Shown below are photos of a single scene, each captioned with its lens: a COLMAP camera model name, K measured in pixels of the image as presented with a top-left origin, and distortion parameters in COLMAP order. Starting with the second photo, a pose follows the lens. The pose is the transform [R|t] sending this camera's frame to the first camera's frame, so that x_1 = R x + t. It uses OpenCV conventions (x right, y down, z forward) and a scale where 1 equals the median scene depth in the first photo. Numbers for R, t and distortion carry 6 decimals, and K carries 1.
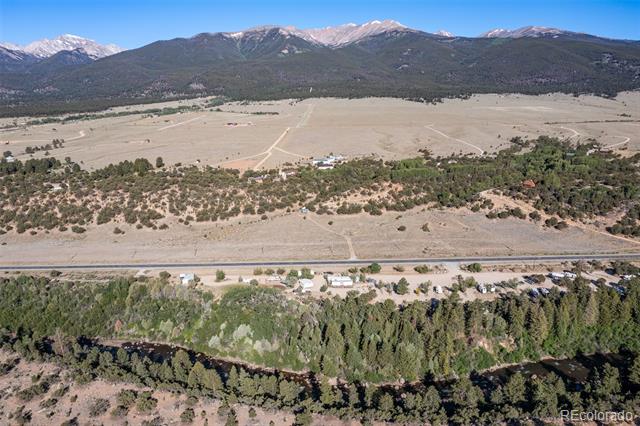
lens RADIAL K [[510.1, 0, 315.7], [0, 510.1, 212.1], [0, 0, 1]] dist [-0.017743, 0.015329]
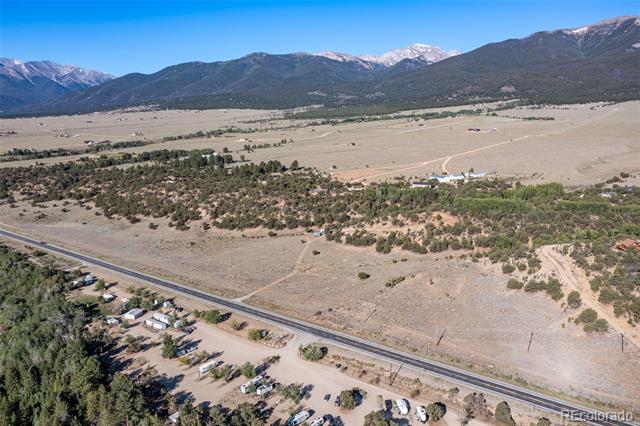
lens RADIAL K [[510.1, 0, 307.5], [0, 510.1, 194.7], [0, 0, 1]] dist [-0.017743, 0.015329]
pose [[0.788856, 0.102100, -0.606038, 0.423525], [-0.125702, 0.992062, 0.003512, -0.060430], [0.601586, 0.073409, 0.795428, 0.273314]]
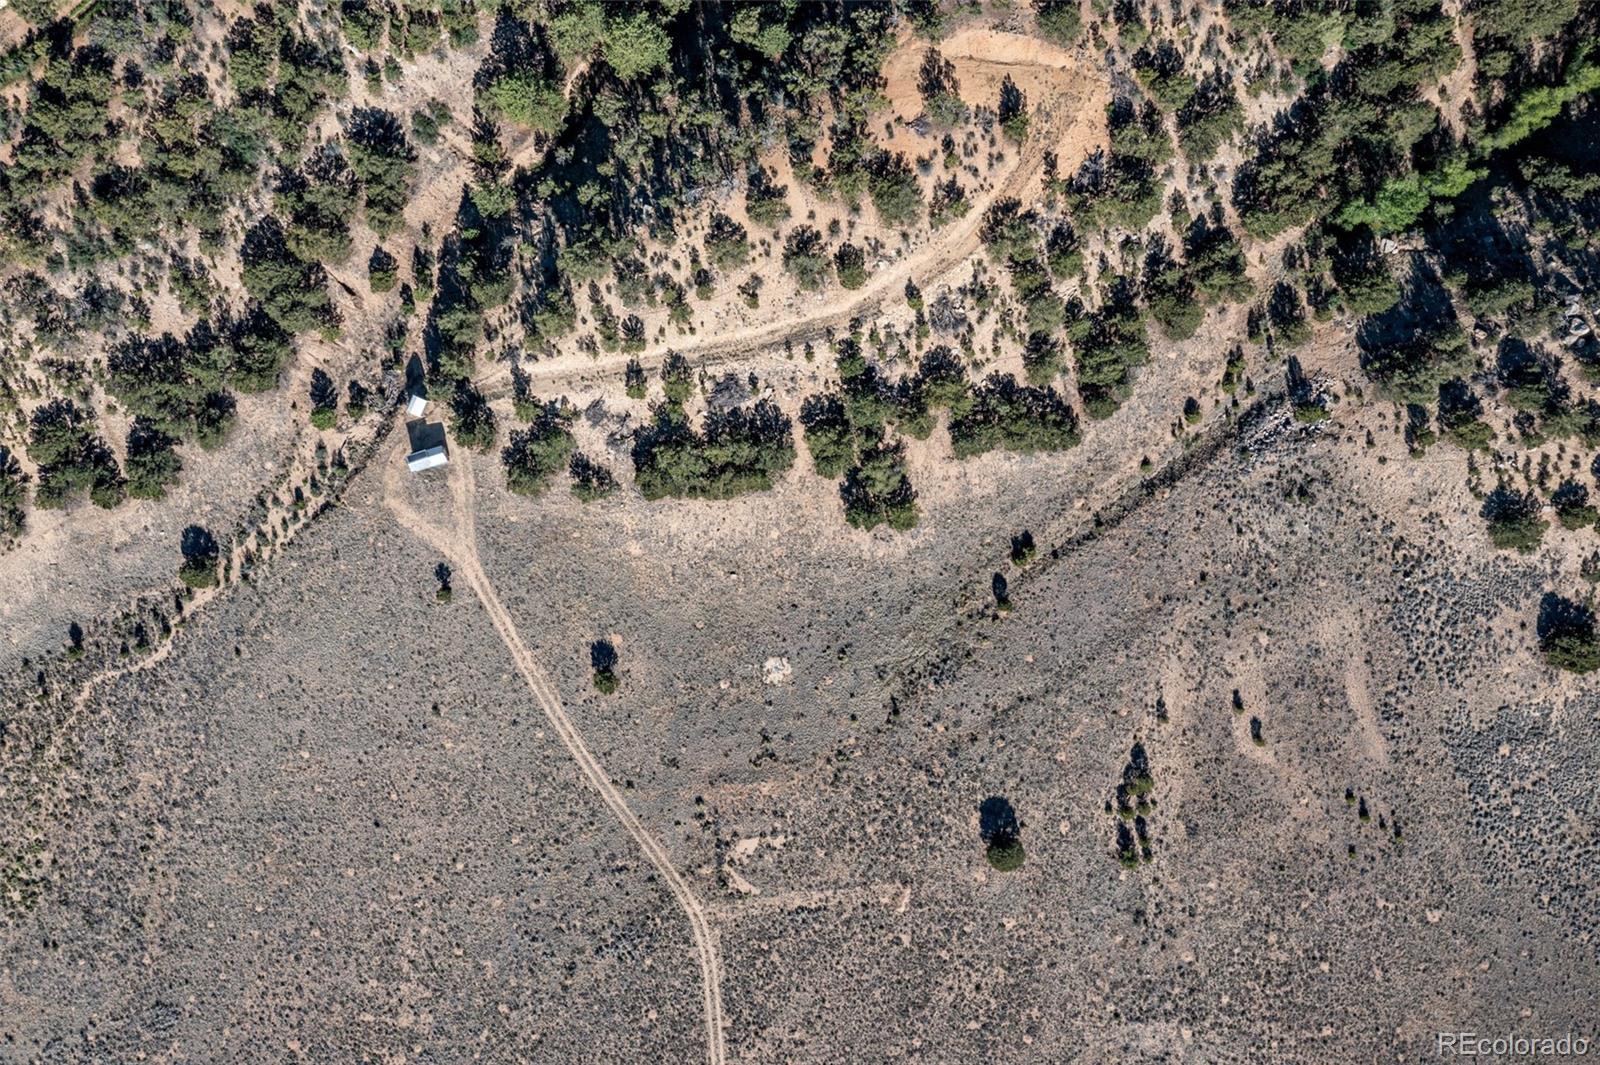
lens RADIAL K [[1275.2, 0, 805.6], [0, 1275.2, 542.6], [0, 0, 1]] dist [-0.017743, 0.015329]
pose [[0.998304, -0.056860, -0.012490, 0.086678], [0.023237, 0.192487, 0.981024, -0.336076], [-0.053377, -0.979651, 0.193481, 0.795277]]
